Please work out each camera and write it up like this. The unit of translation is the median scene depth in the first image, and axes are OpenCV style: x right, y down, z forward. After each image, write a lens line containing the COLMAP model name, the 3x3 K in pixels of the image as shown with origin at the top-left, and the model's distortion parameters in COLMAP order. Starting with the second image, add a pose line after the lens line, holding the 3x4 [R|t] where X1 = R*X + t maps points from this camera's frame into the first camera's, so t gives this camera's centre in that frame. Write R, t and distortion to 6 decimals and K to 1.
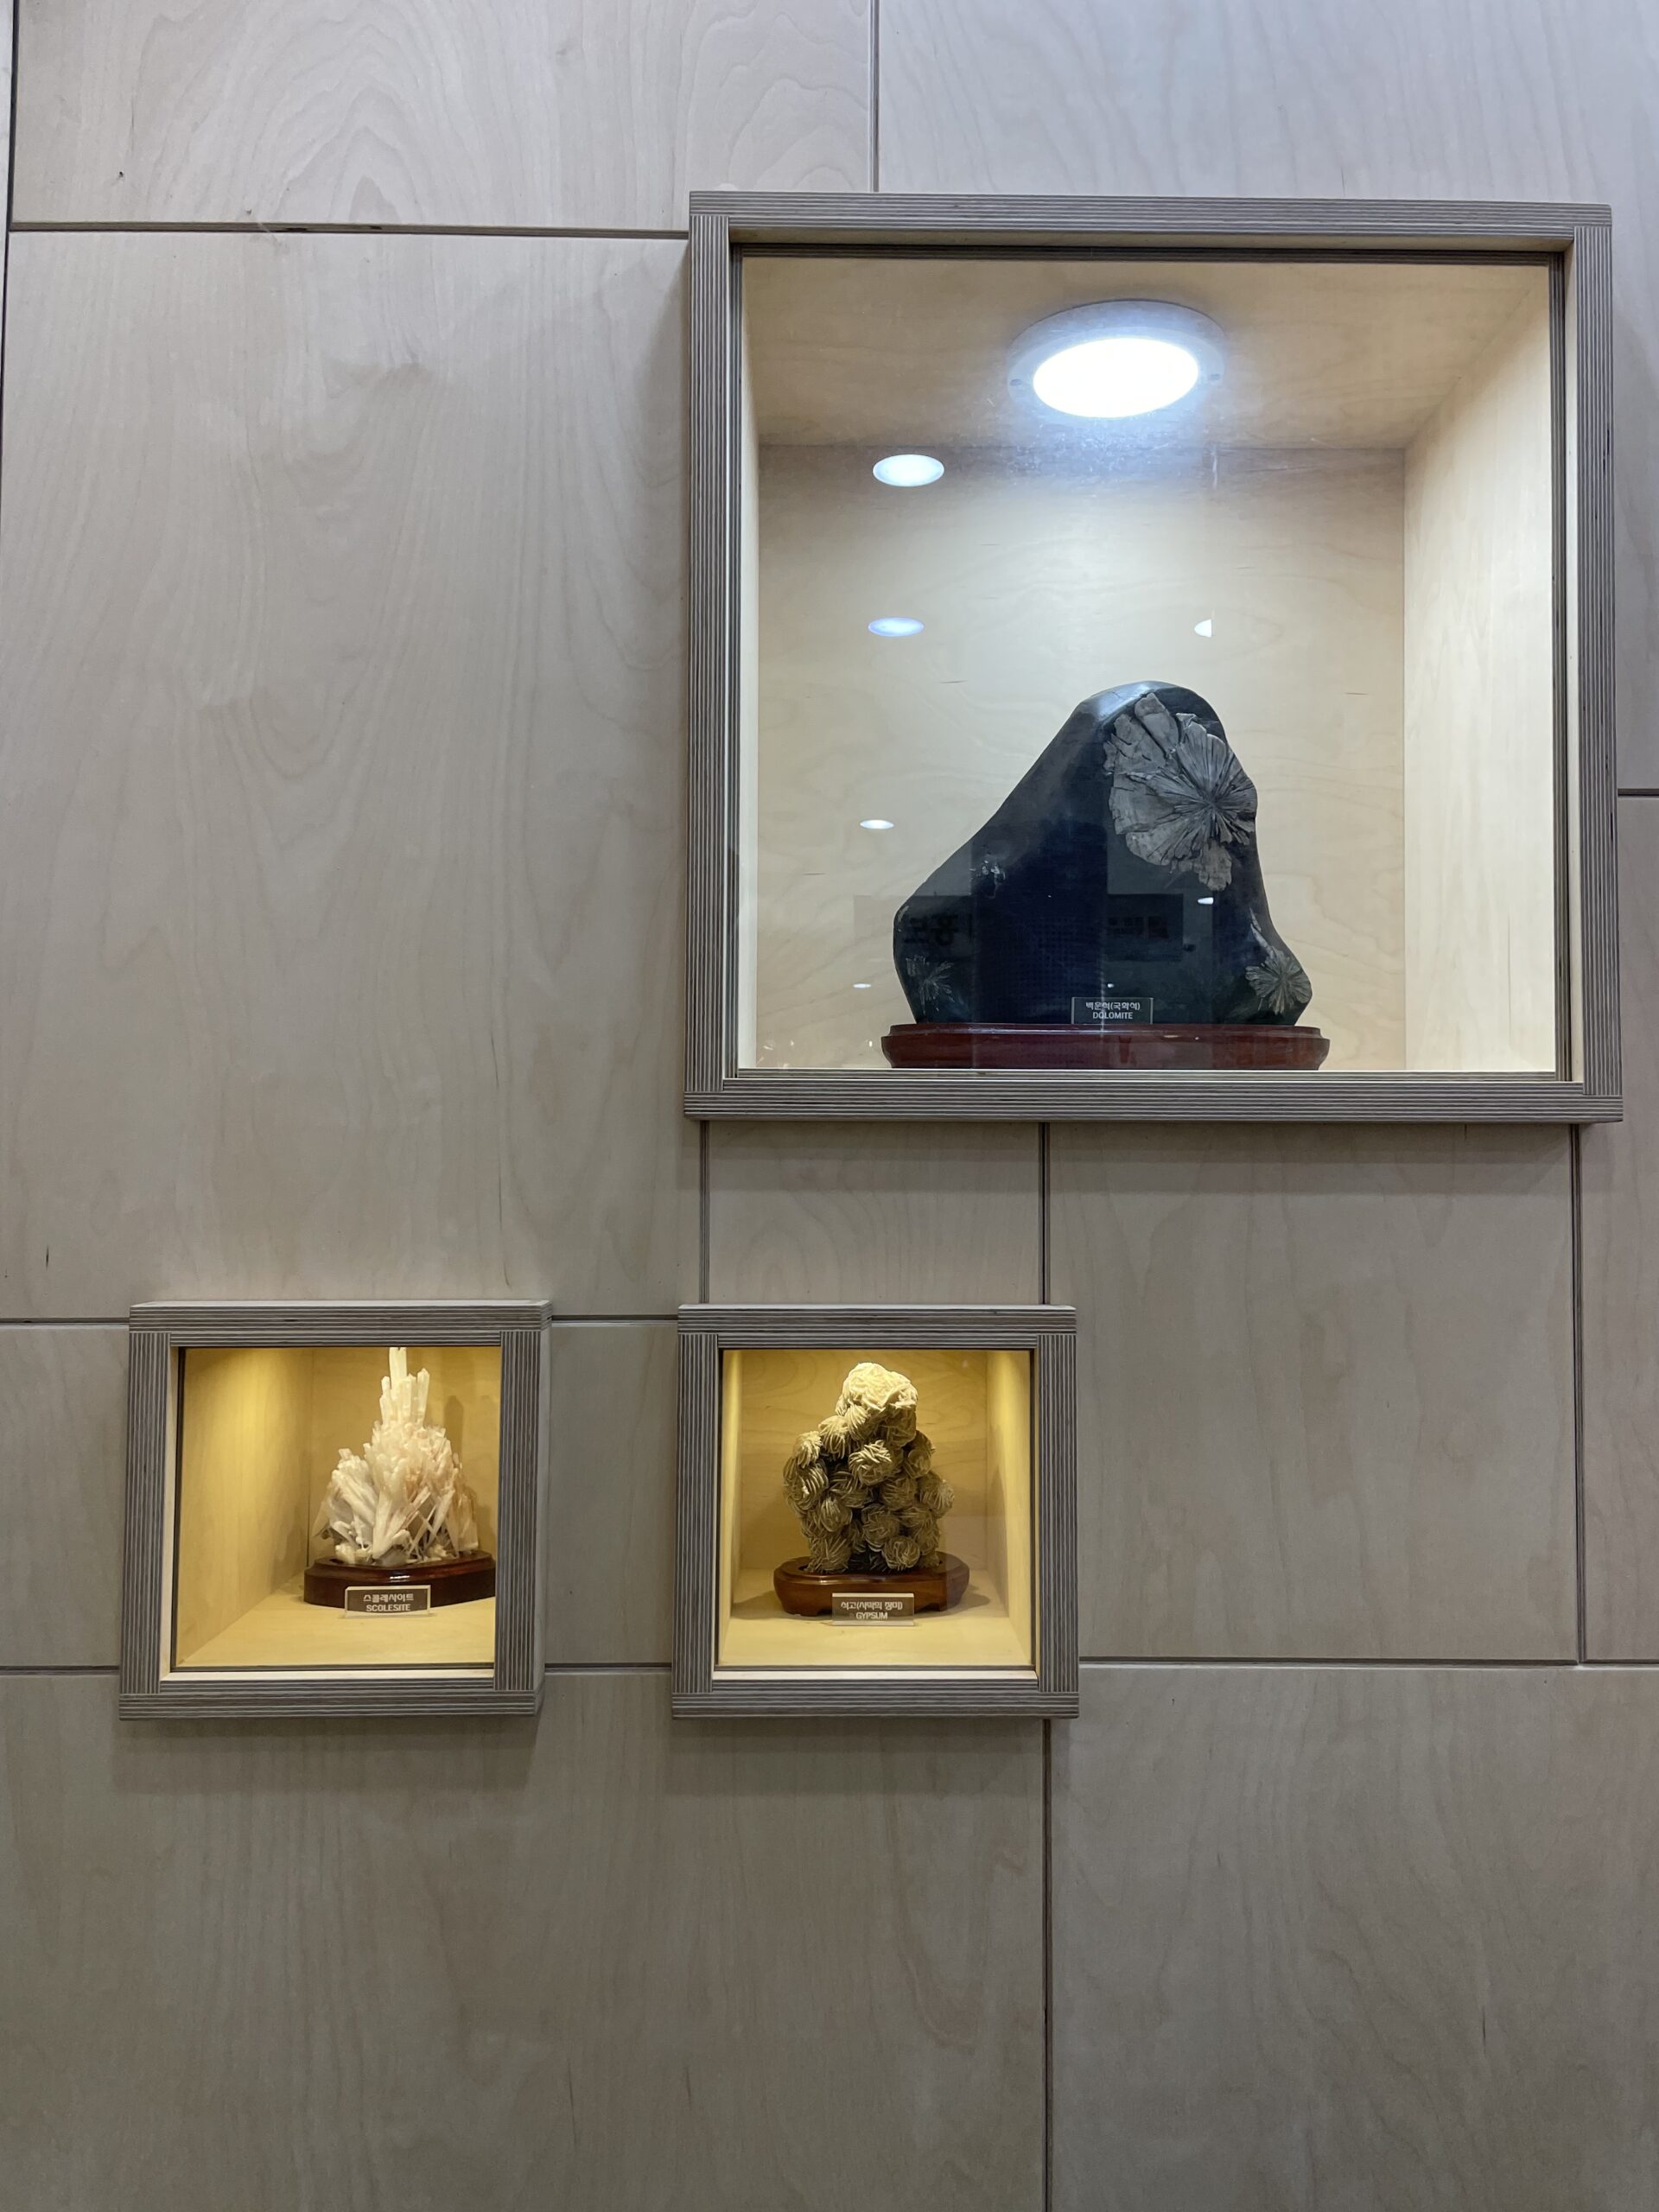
lens RADIAL K [[1683.9, 0, 831.3], [0, 1683.9, 1098.2], [0, 0, 1]] dist [0.080070, -0.107211]
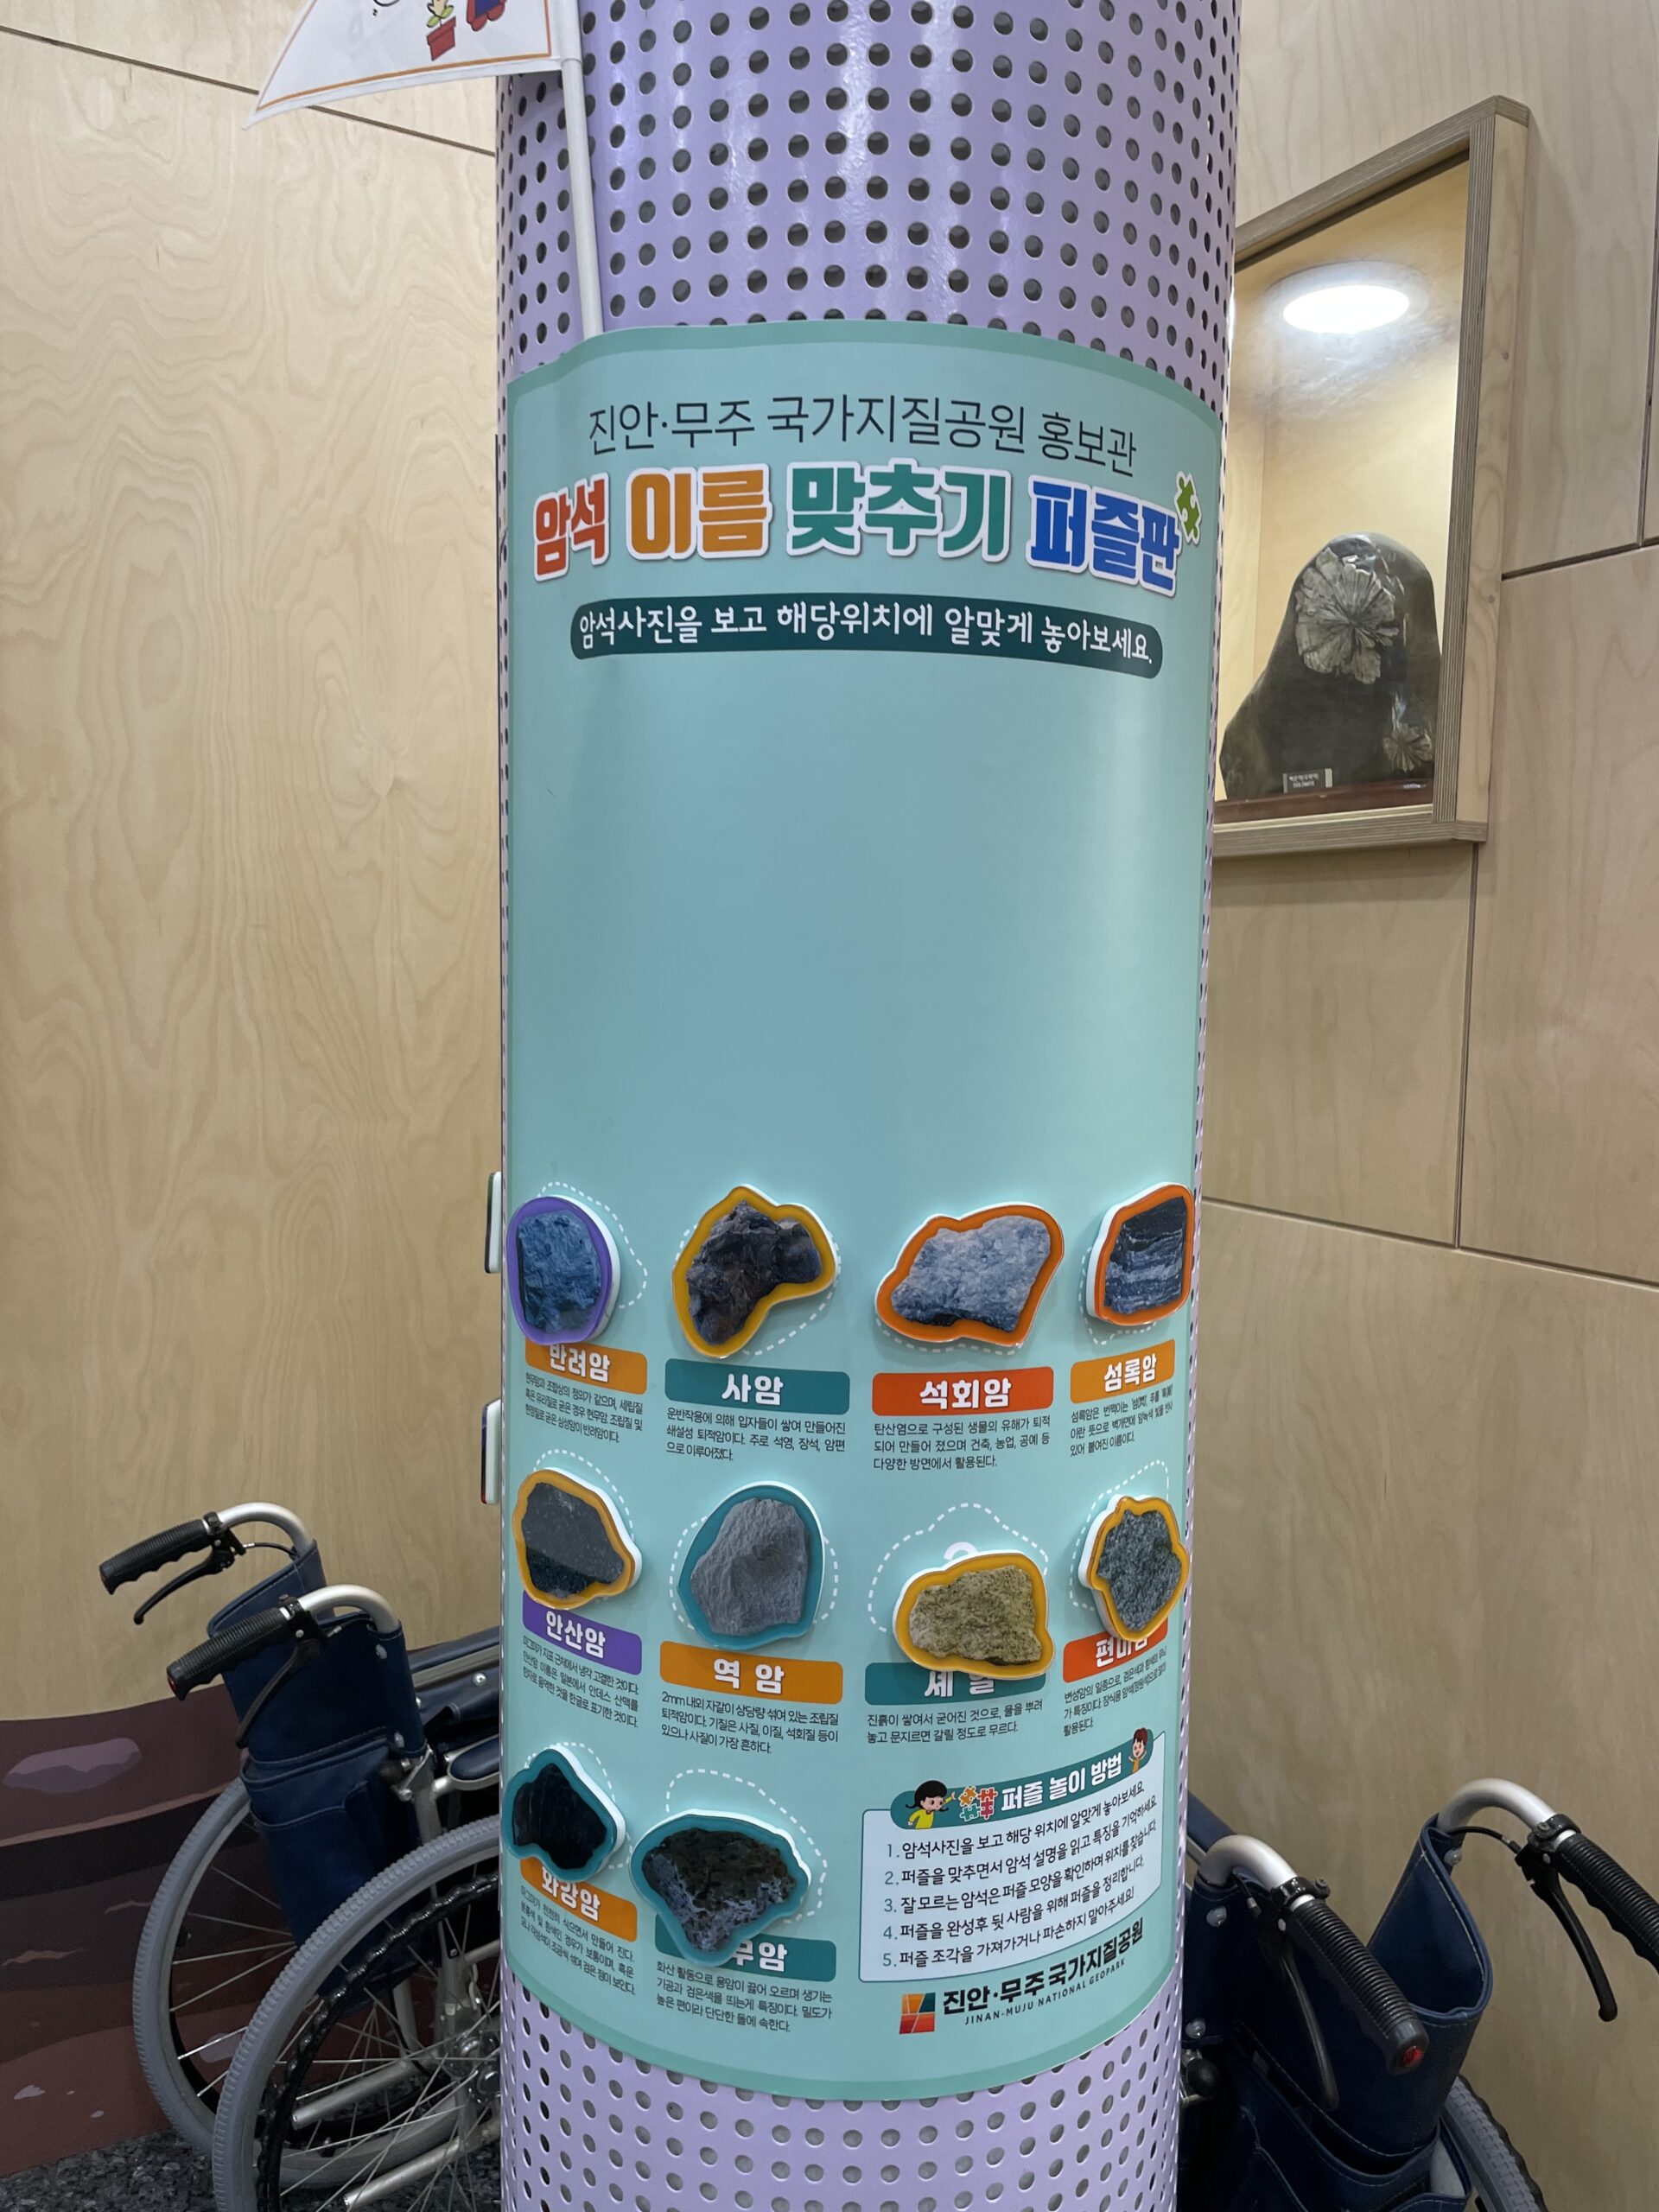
lens RADIAL K [[1683.9, 0, 831.3], [0, 1683.9, 1098.2], [0, 0, 1]] dist [0.080070, -0.107211]
pose [[0.491037, 0.077046, -0.867725, 1.341486], [0.021354, 0.994717, 0.100406, 0.067867], [0.870877, -0.067833, 0.486798, -0.075607]]
